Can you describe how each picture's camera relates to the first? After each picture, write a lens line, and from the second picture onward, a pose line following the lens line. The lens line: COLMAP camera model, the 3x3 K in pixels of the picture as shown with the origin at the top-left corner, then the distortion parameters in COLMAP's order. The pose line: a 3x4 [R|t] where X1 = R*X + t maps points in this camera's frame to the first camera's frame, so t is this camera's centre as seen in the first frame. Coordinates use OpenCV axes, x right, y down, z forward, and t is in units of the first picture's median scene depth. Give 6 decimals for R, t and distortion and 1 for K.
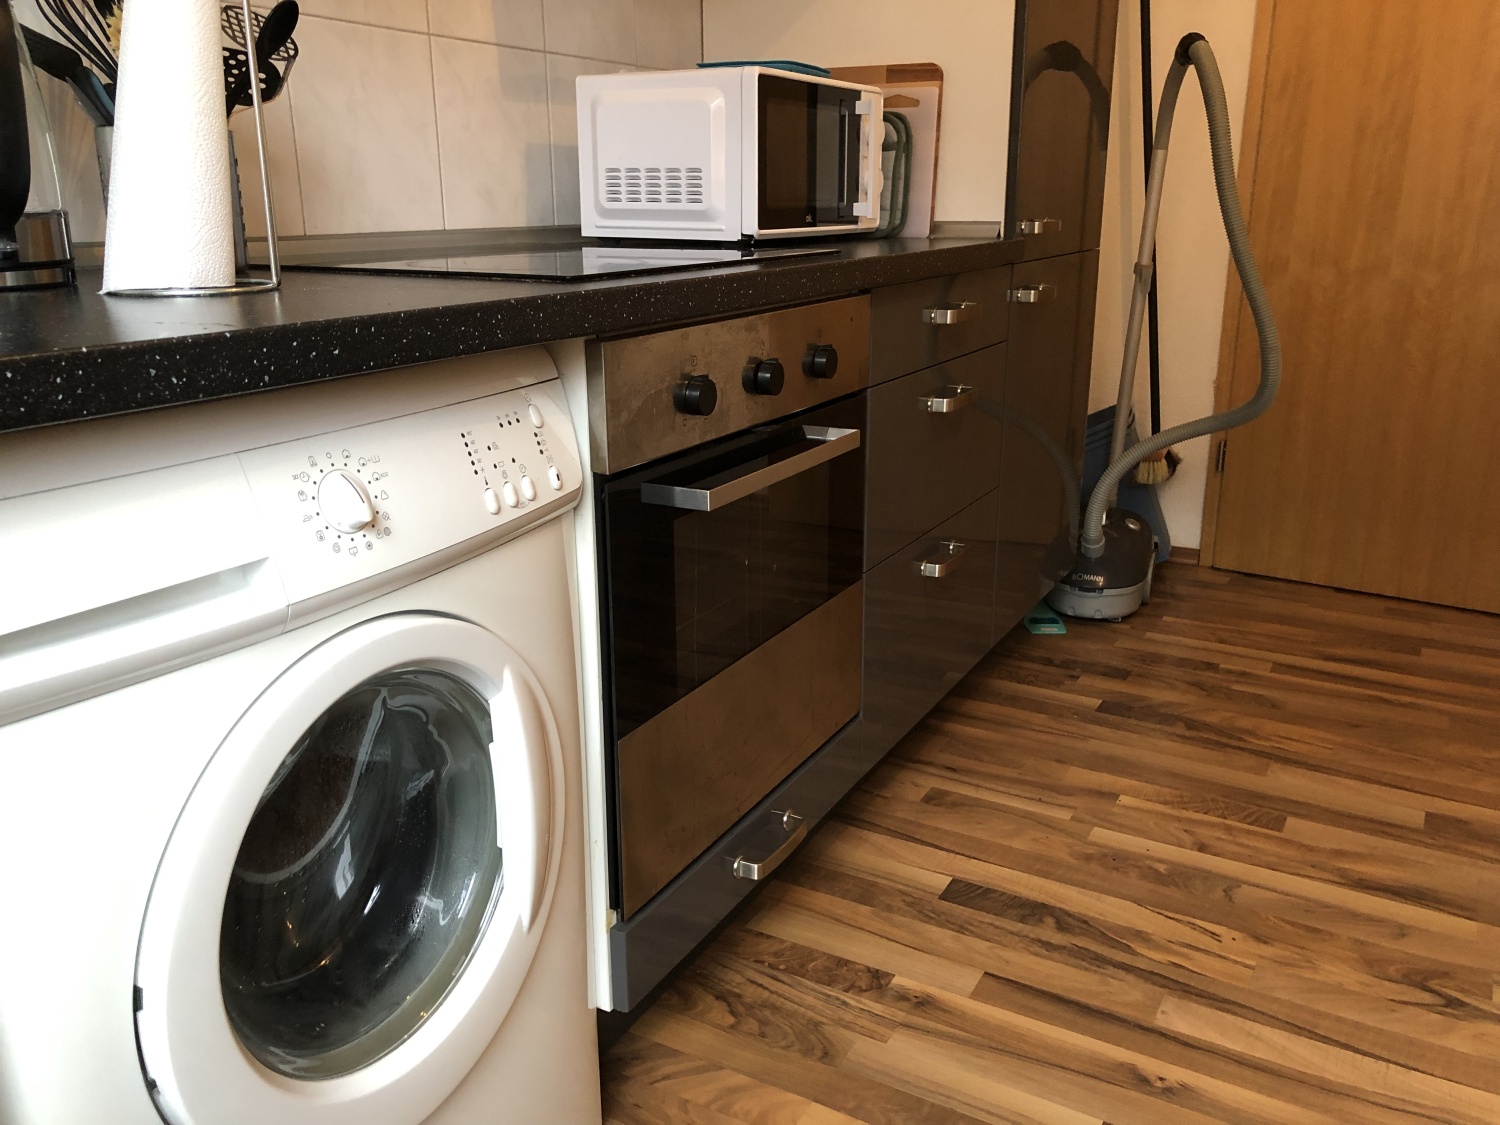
lens RADIAL K [[1226.5, 0, 753.8], [0, 1226.5, 568.6], [0, 0, 1]] dist [0.016514, -0.004901]
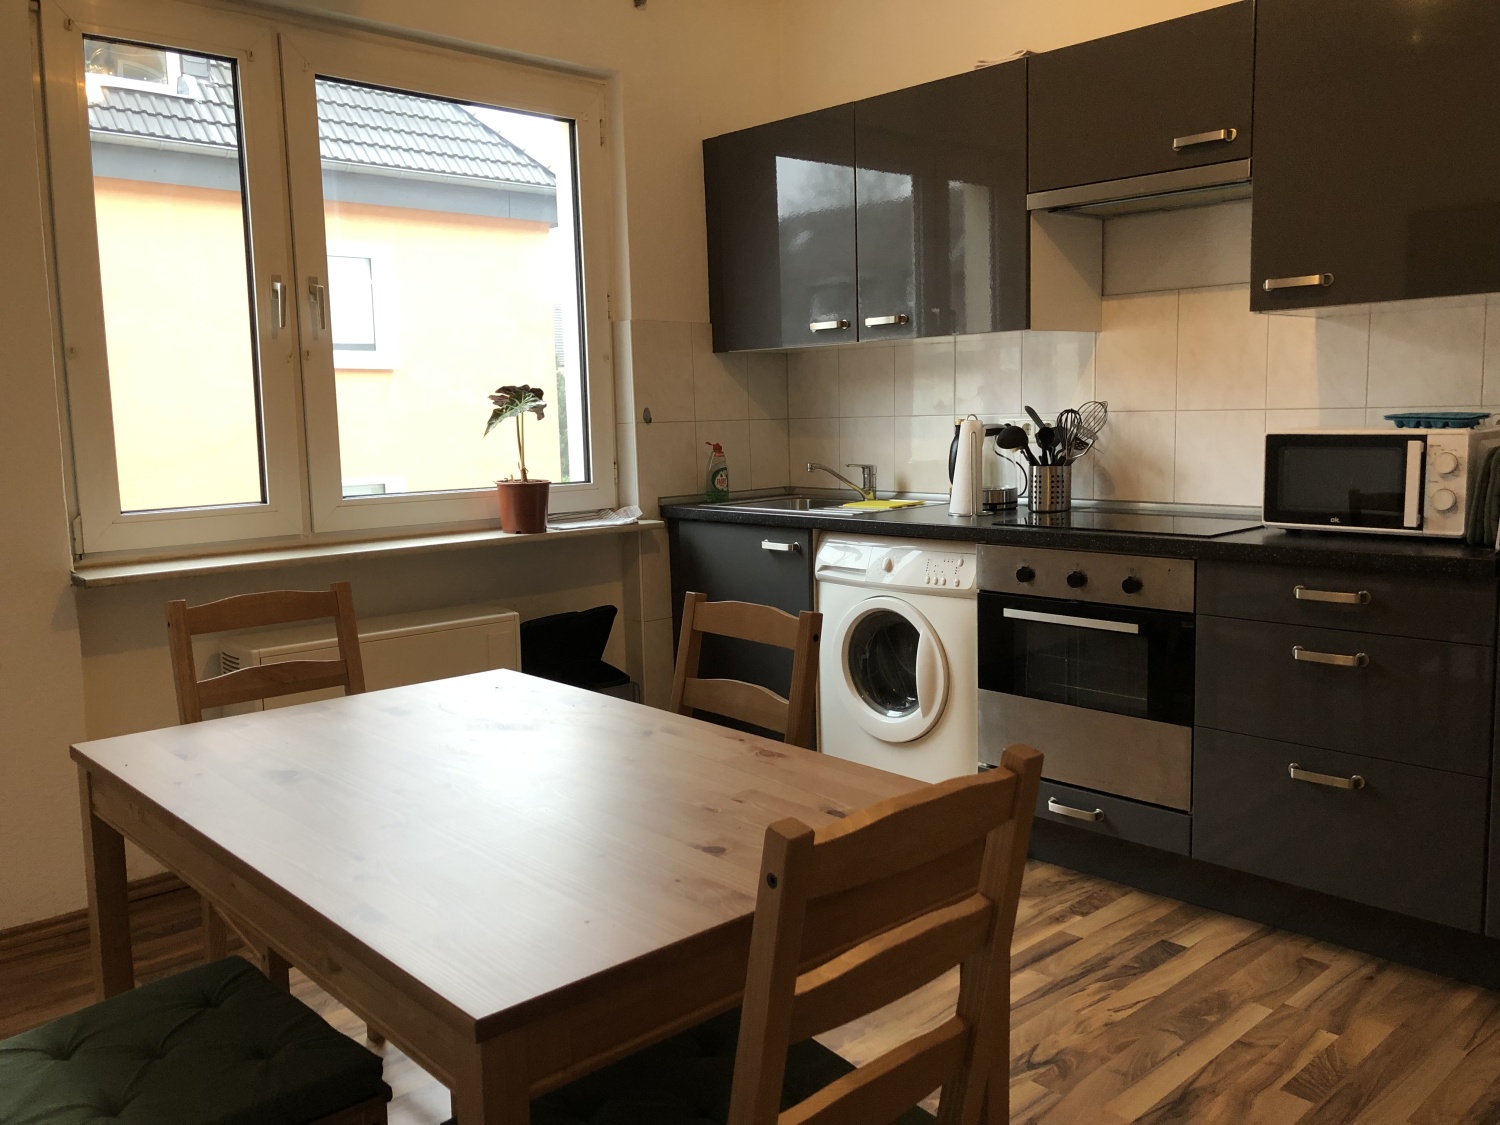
lens RADIAL K [[1226.5, 0, 752.3], [0, 1226.5, 560.7], [0, 0, 1]] dist [0.016514, -0.004901]
pose [[-0.317278, 0.121753, -0.940485, 1.741067], [-0.256973, 0.943583, 0.208845, -0.381754], [0.912853, 0.307941, -0.268091, 0.799636]]
